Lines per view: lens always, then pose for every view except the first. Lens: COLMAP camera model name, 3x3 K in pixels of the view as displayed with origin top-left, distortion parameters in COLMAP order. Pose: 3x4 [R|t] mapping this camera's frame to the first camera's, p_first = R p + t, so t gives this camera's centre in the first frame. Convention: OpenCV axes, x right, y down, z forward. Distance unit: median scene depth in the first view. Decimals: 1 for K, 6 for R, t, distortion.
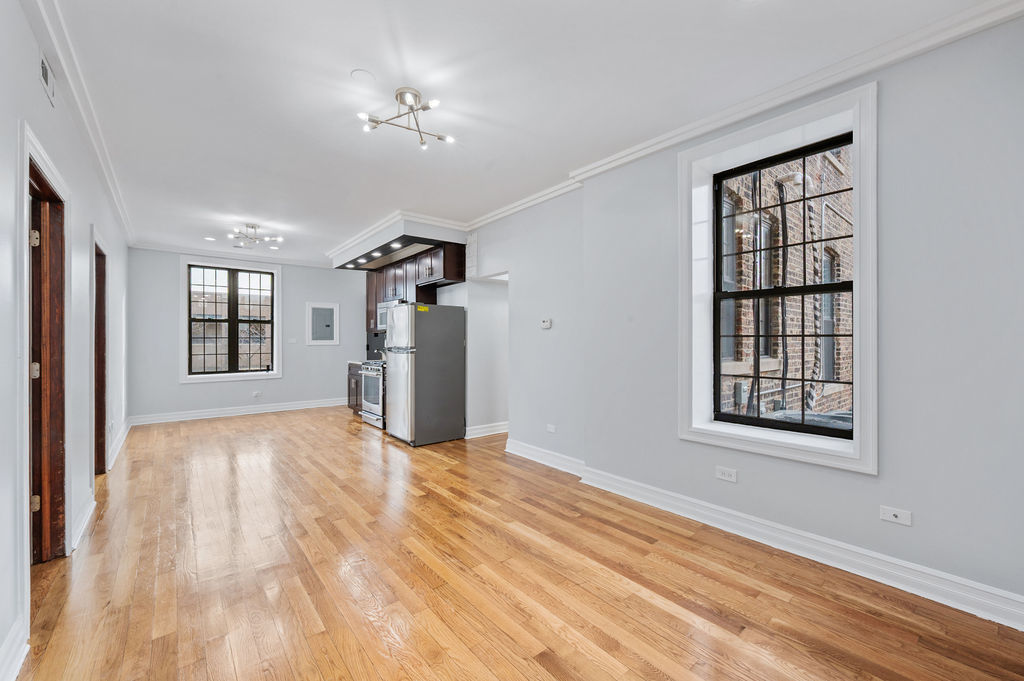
lens RADIAL K [[407.5, 0, 509.0], [0, 407.5, 345.1], [0, 0, 1]] dist [-0.000850, -0.000004]
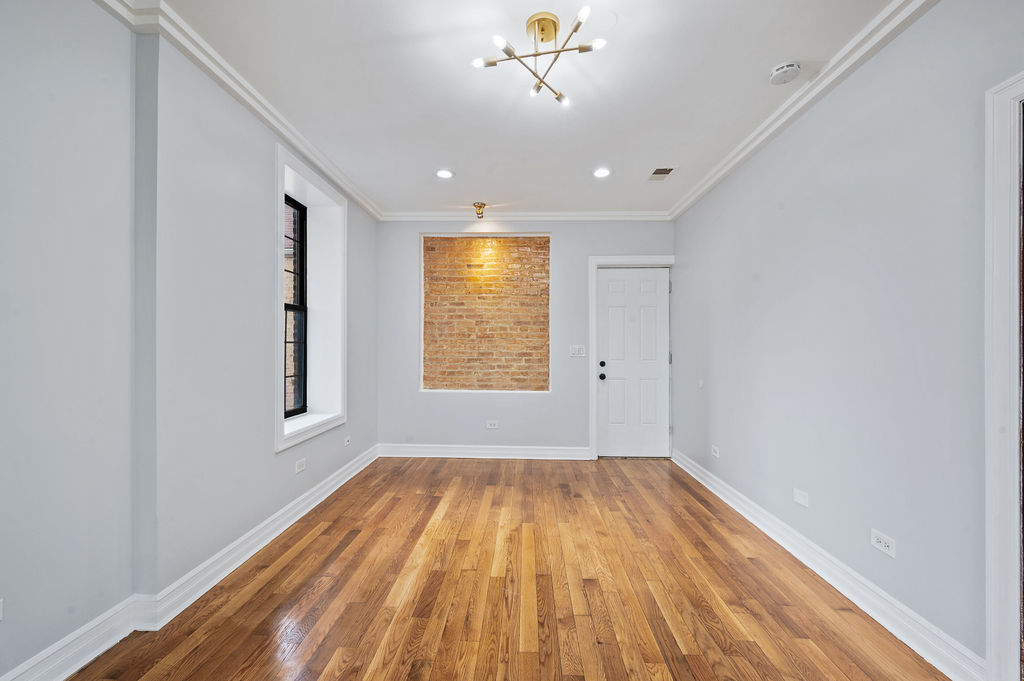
lens RADIAL K [[407.5, 0, 509.0], [0, 407.5, 345.1], [0, 0, 1]] dist [-0.000850, -0.000004]
pose [[-0.740802, -0.001768, 0.671721, -0.518546], [0.006191, 0.999936, 0.009460, -0.016840], [-0.671695, 0.011166, -0.740743, 1.166049]]
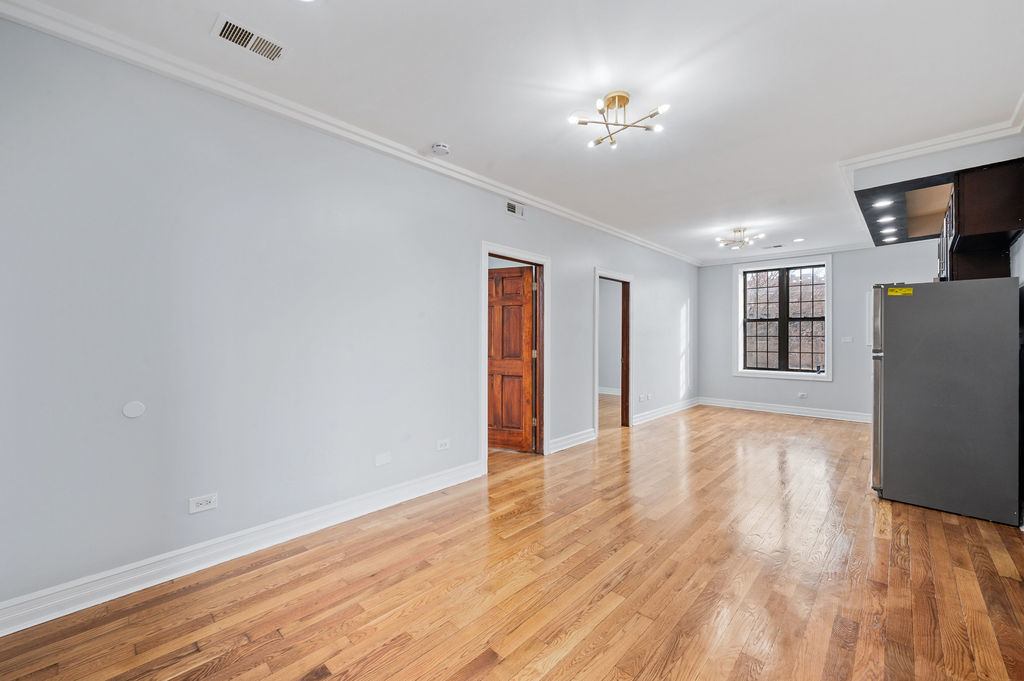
lens RADIAL K [[407.5, 0, 509.0], [0, 407.5, 345.1], [0, 0, 1]] dist [-0.000850, -0.000004]
pose [[0.113114, 0.020137, -0.993378, 0.526043], [-0.013604, 0.999732, 0.018717, -0.011867], [0.993489, 0.011397, 0.113357, 0.448387]]
